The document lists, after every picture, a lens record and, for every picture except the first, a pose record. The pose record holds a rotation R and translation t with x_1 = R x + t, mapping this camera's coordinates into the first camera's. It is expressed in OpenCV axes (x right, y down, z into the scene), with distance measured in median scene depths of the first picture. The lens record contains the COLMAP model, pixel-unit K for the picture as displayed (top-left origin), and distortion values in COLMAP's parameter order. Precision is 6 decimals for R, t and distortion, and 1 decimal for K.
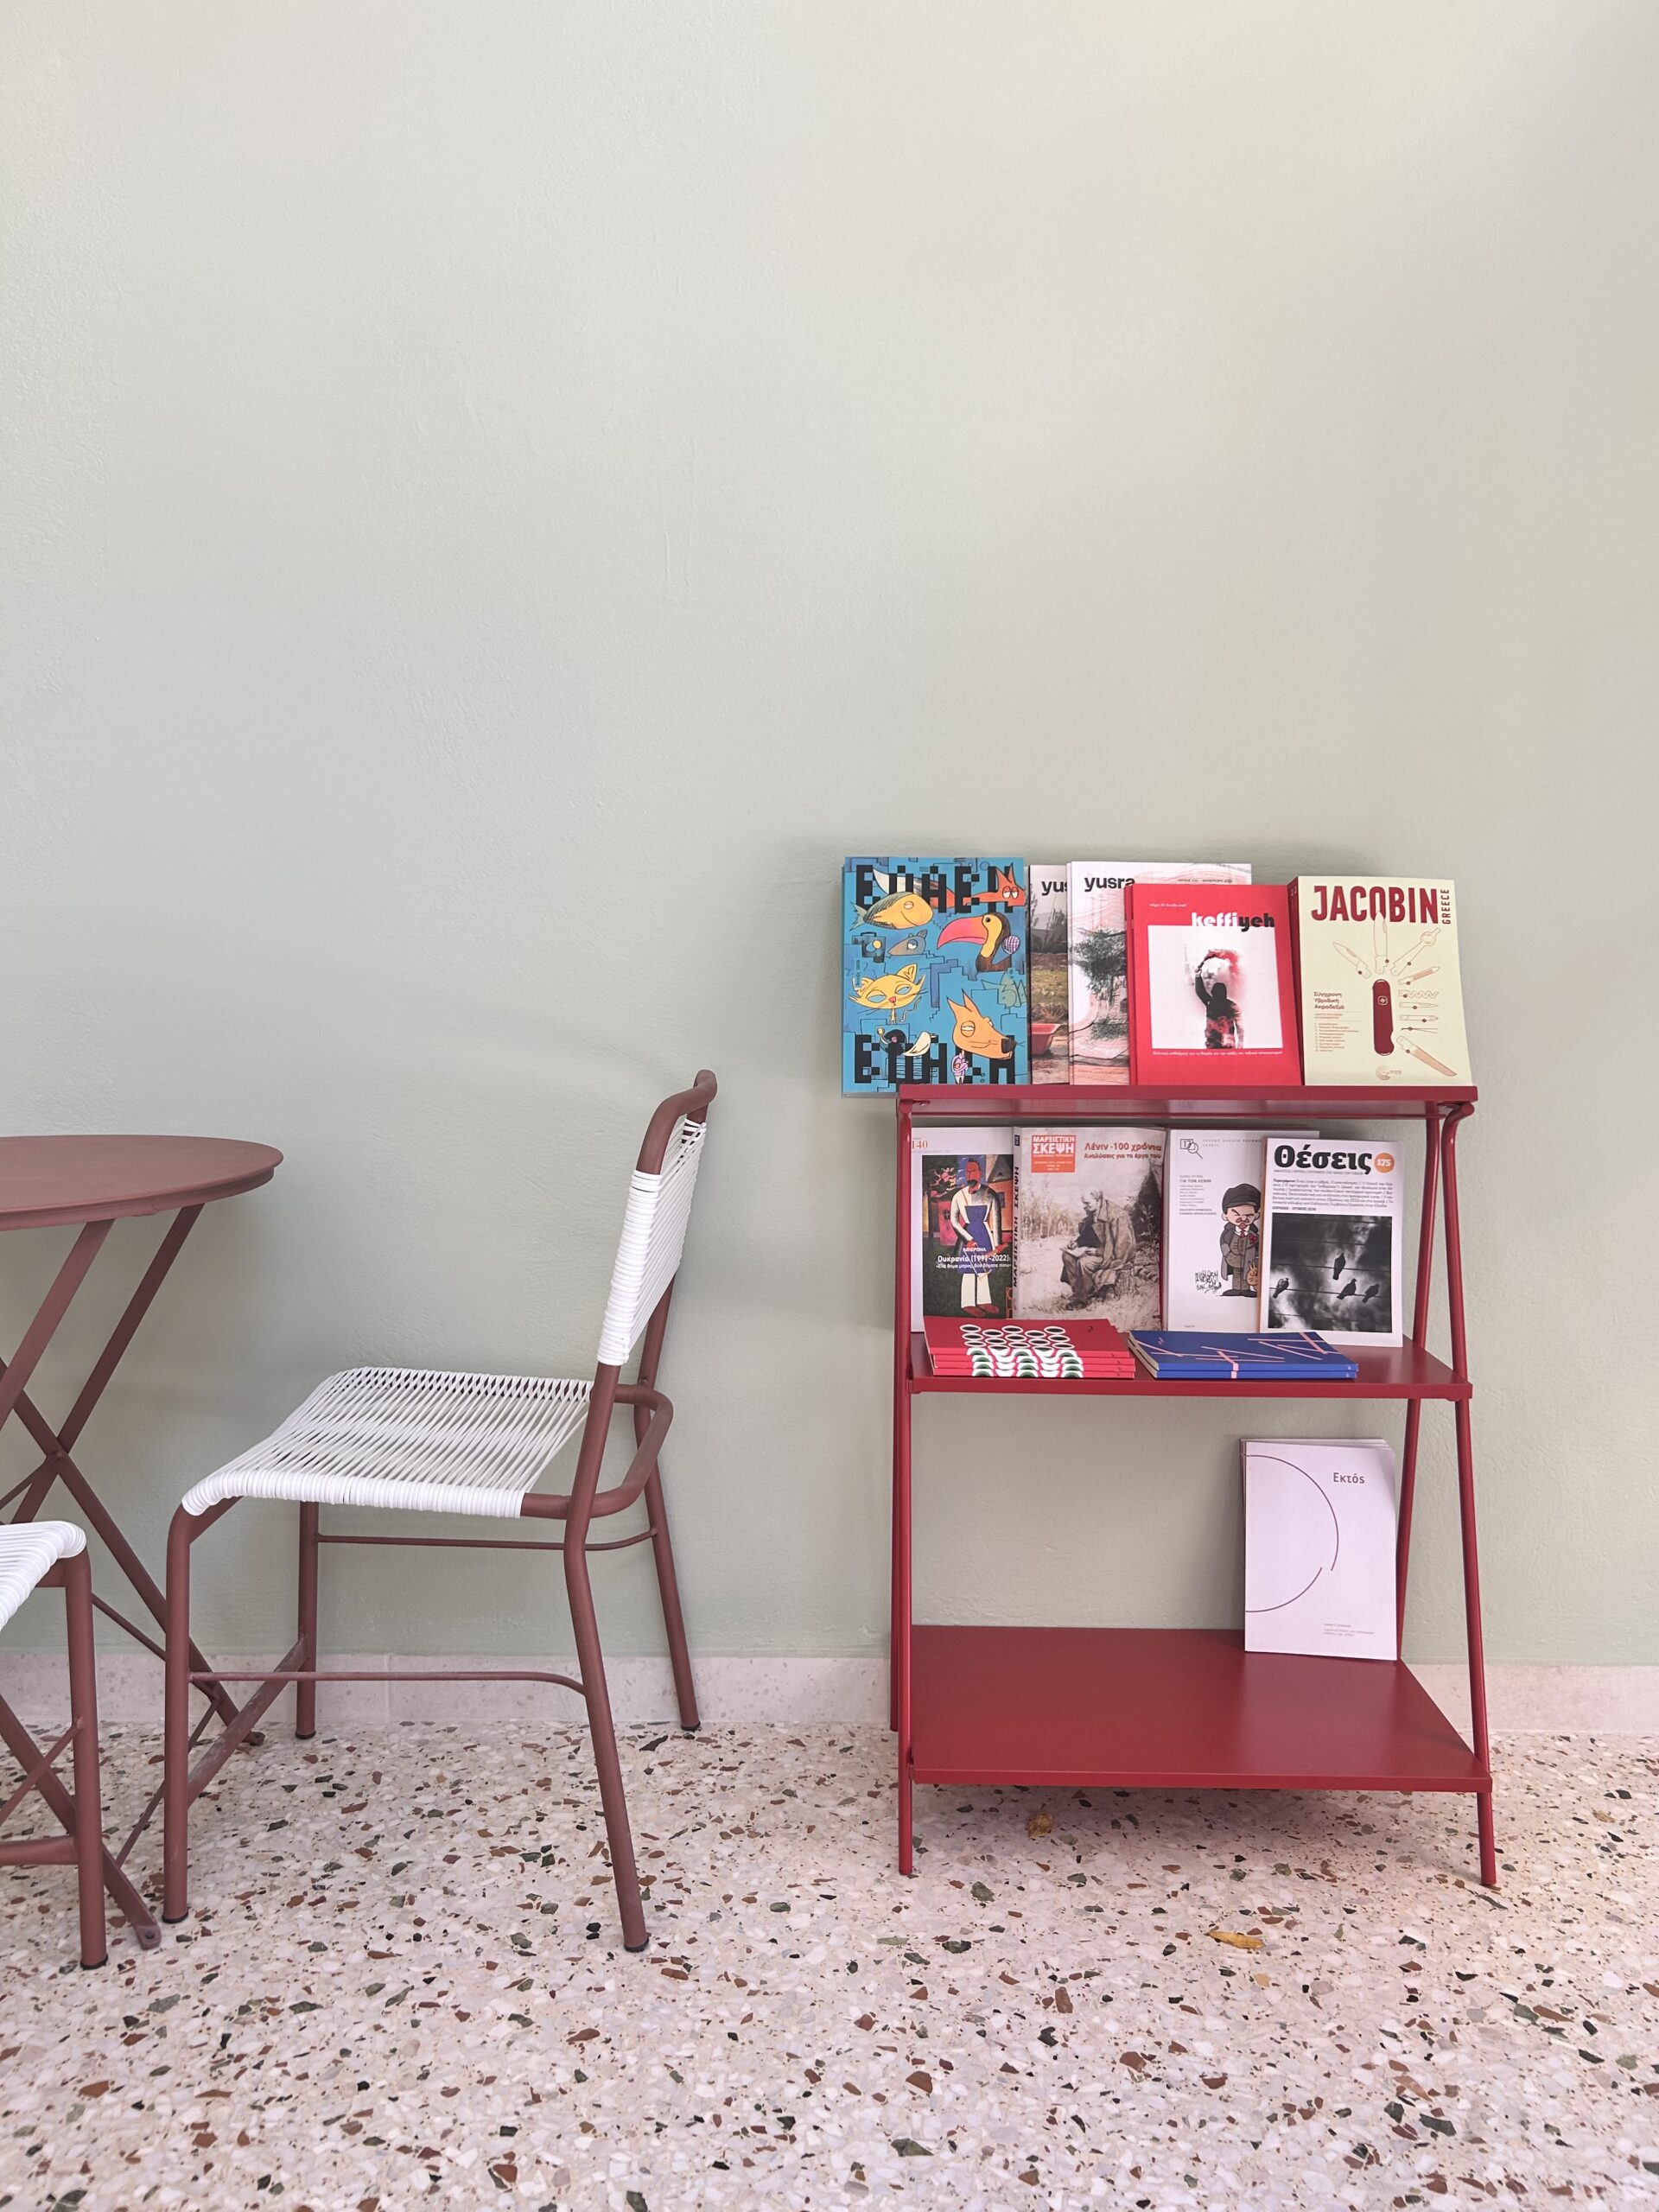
lens RADIAL K [[1708.7, 0, 827.5], [0, 1708.7, 1140.1], [0, 0, 1]] dist [0.209427, -0.605932]
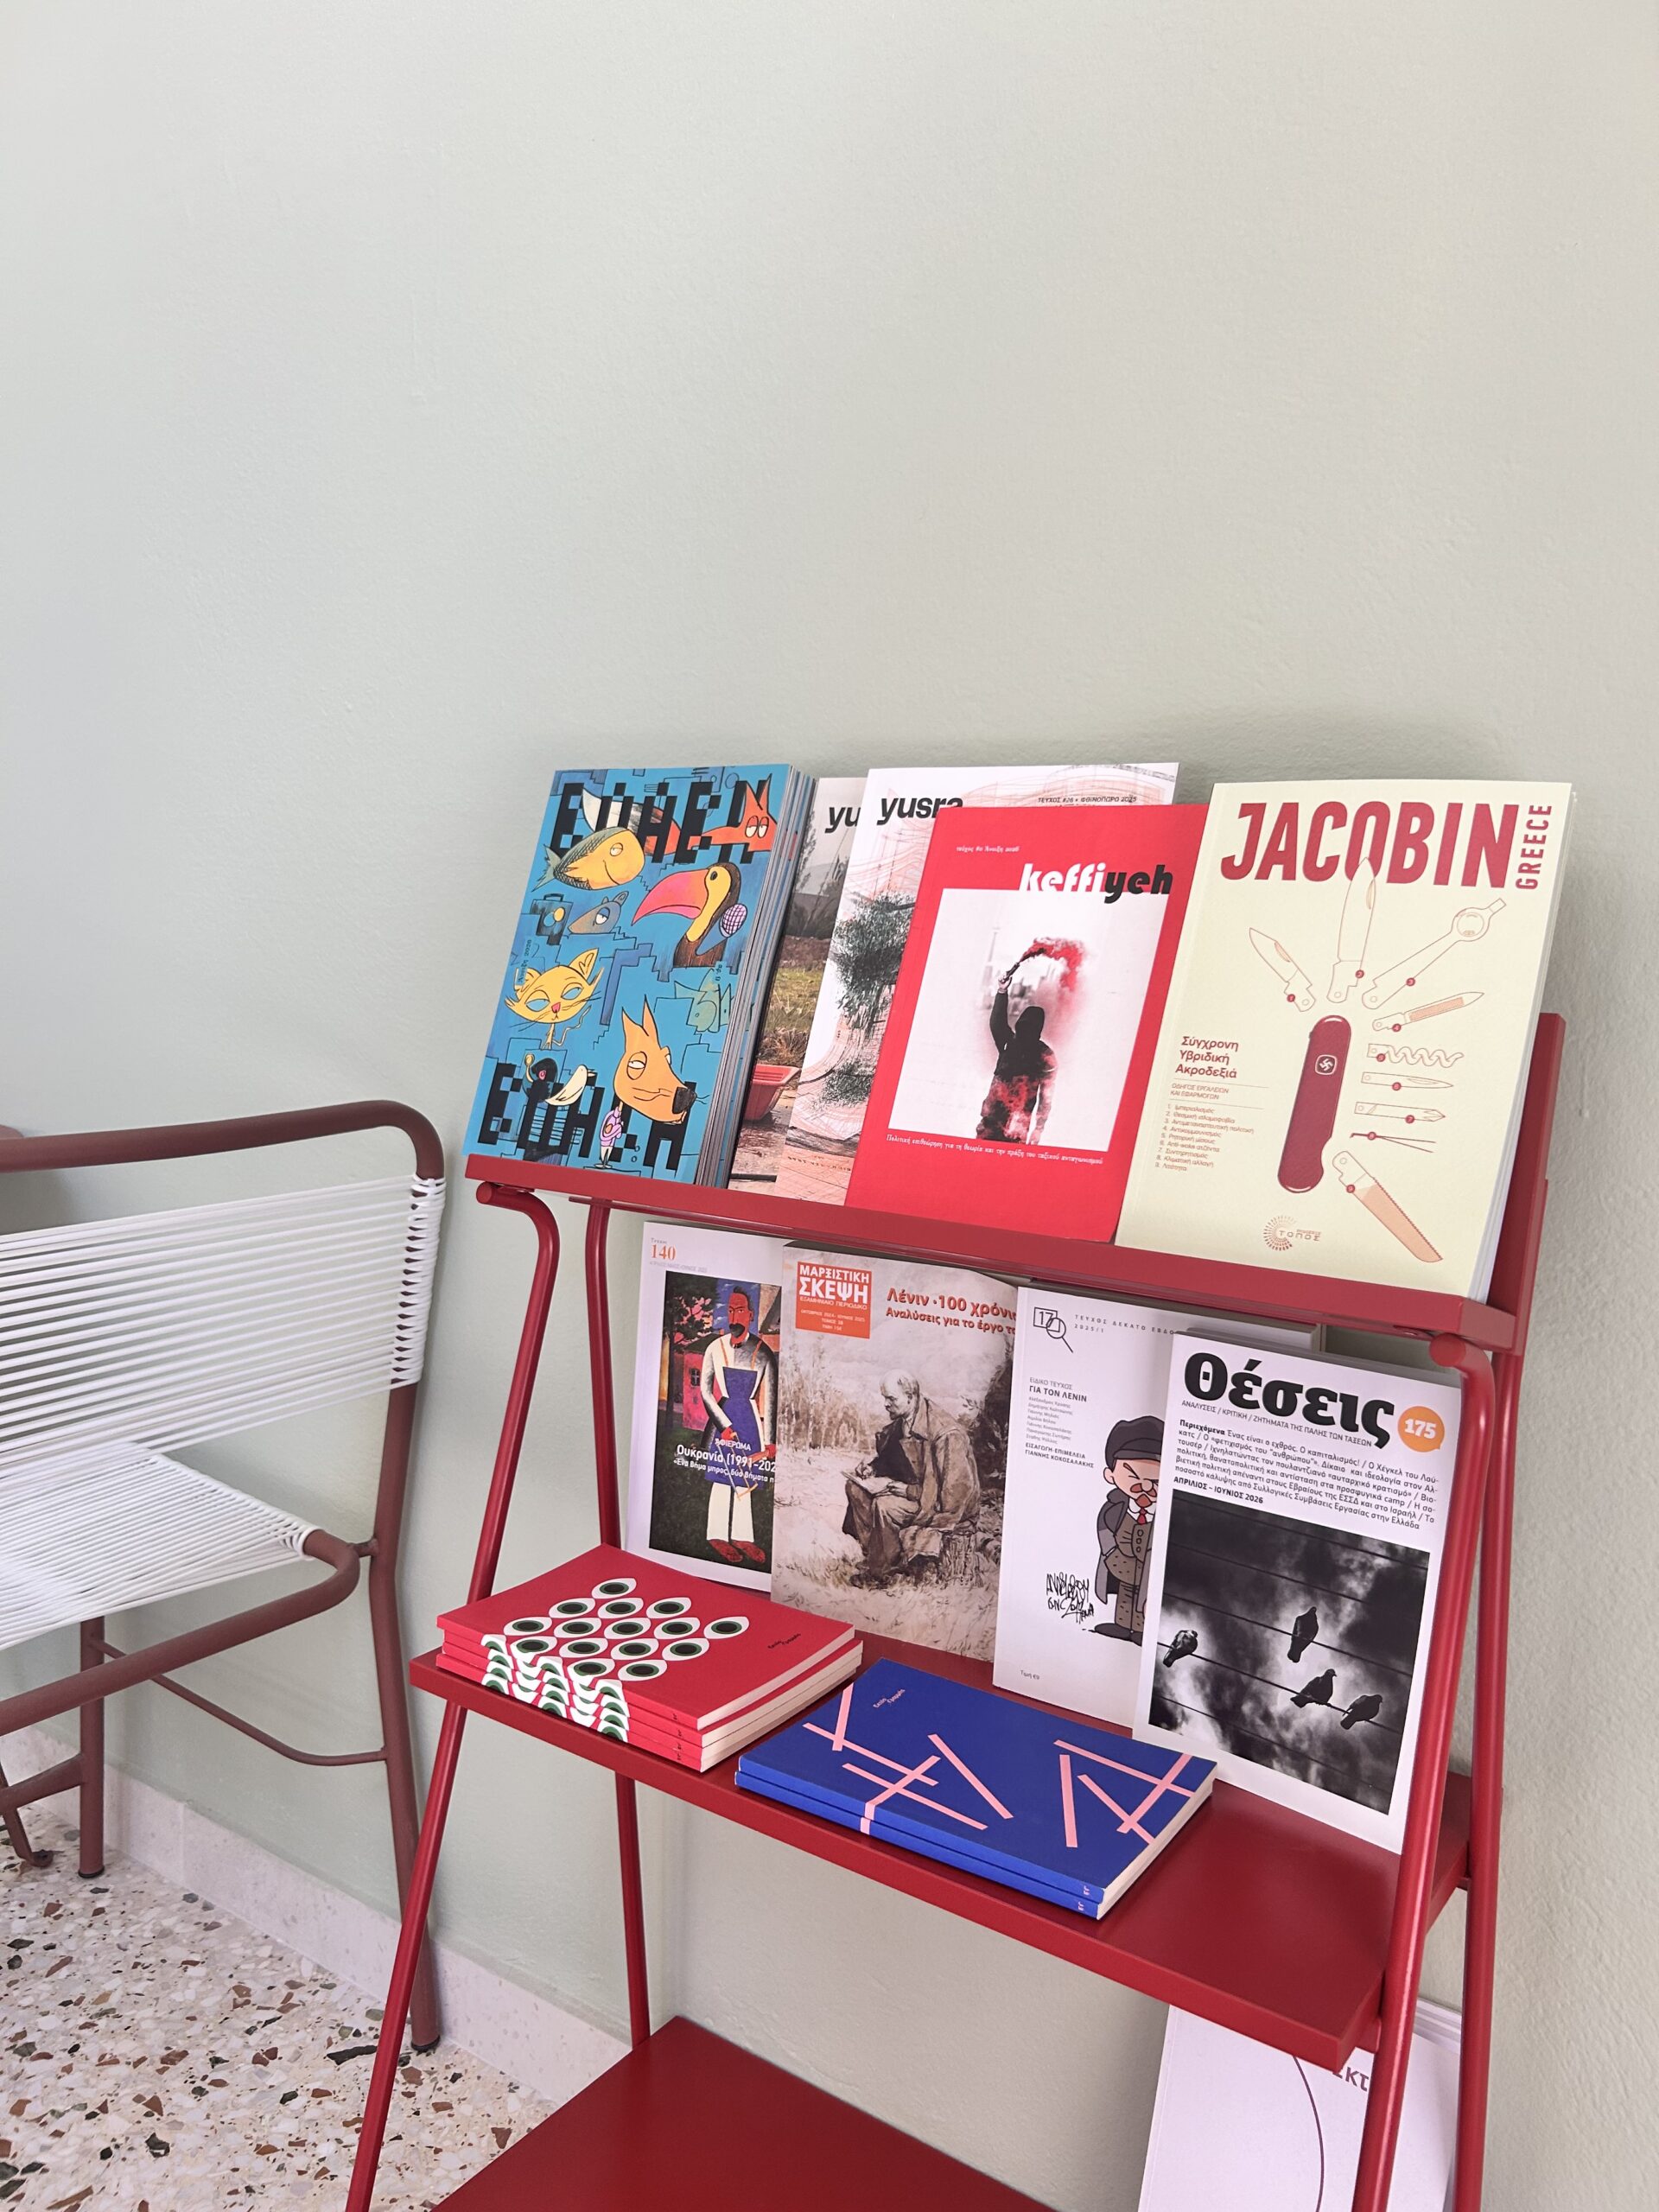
lens RADIAL K [[1708.7, 0, 827.5], [0, 1708.7, 1140.1], [0, 0, 1]] dist [0.209427, -0.605932]
pose [[0.815122, 0.089386, -0.572352, 0.452664], [-0.085150, 0.995779, 0.034247, -0.063795], [0.572997, 0.020820, 0.819293, 0.557383]]
